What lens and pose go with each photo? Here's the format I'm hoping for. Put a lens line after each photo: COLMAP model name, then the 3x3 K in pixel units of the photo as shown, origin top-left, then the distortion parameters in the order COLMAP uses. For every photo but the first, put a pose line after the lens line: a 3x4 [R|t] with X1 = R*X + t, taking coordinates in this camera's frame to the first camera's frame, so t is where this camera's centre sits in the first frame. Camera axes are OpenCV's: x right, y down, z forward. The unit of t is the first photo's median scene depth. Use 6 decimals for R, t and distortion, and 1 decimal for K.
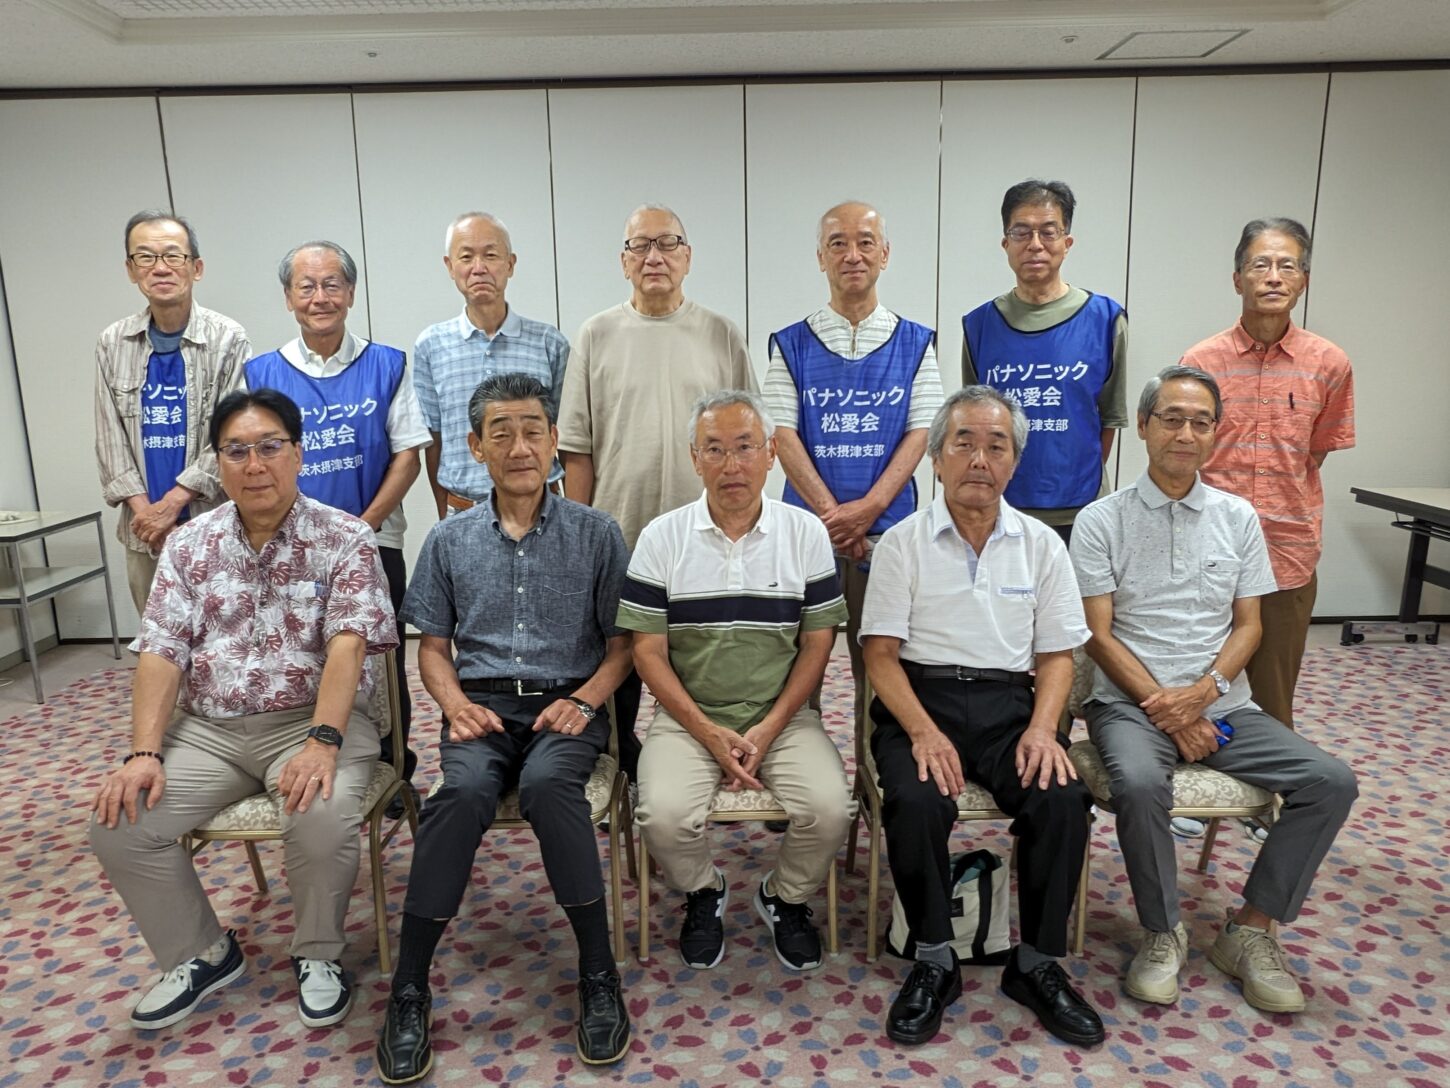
lens RADIAL K [[950.4, 0, 725.0], [0, 950.4, 544.0], [0, 0, 1]] dist [-0.030299, 0.001237]
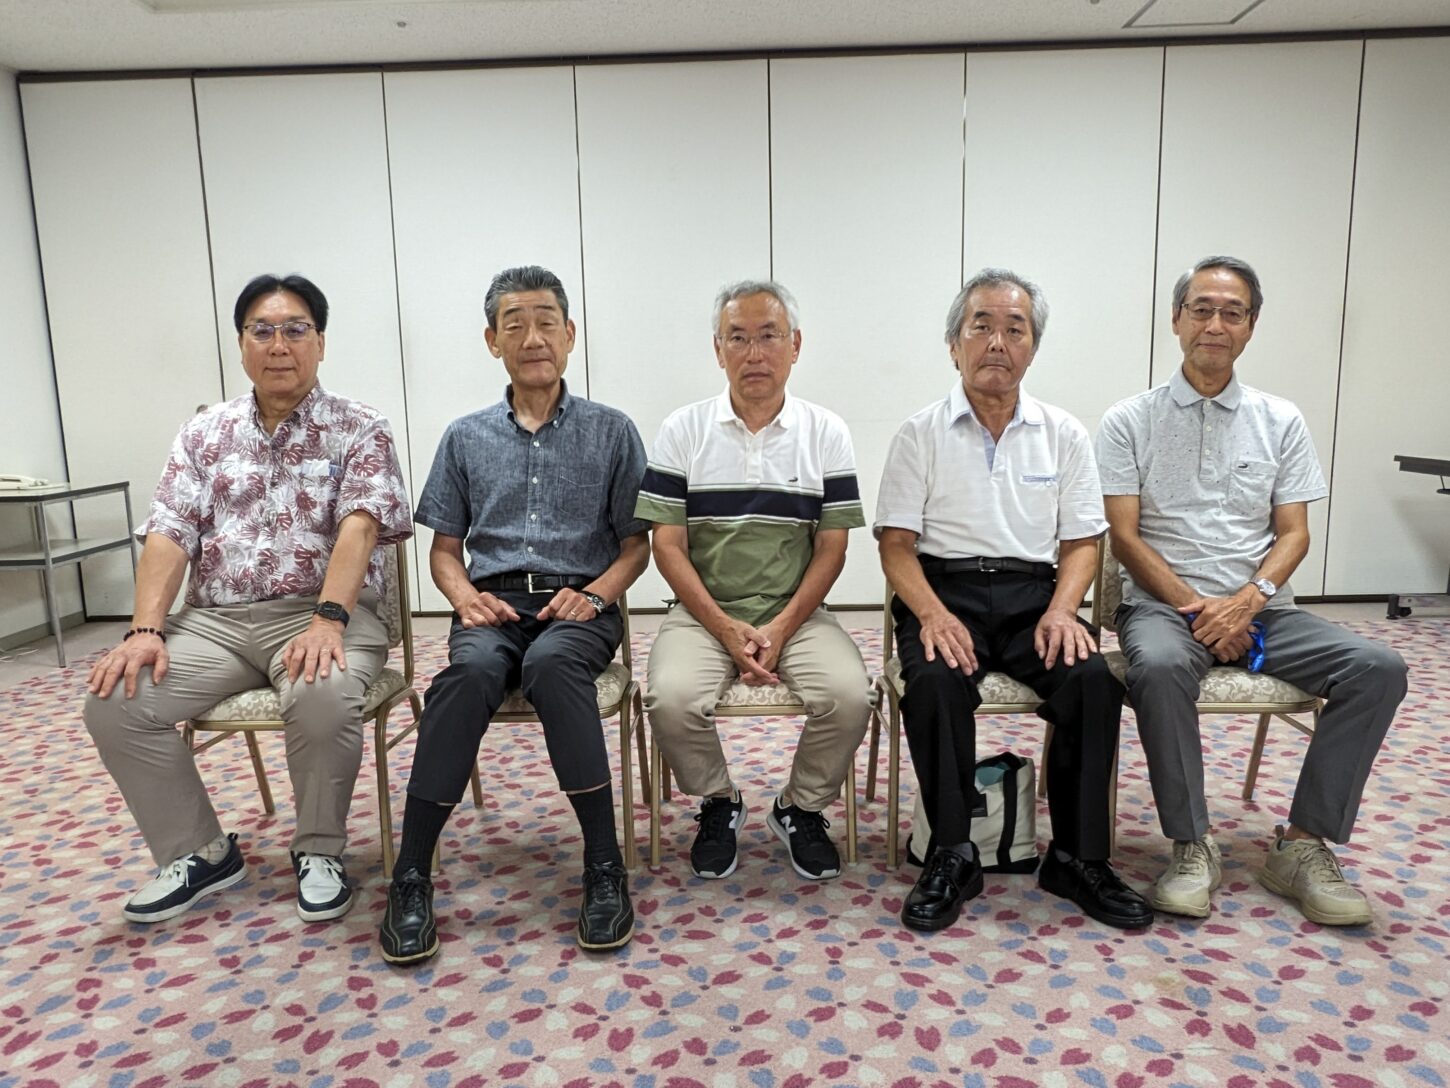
lens RADIAL K [[945.2, 0, 730.5], [0, 945.2, 541.5], [0, 0, 1]] dist [0.001851, -0.019827]
pose [[0.999595, 0.005575, -0.027911, 0.017510], [-0.006890, 0.998859, -0.047248, 0.162996], [0.027616, 0.047421, 0.998493, 0.022066]]
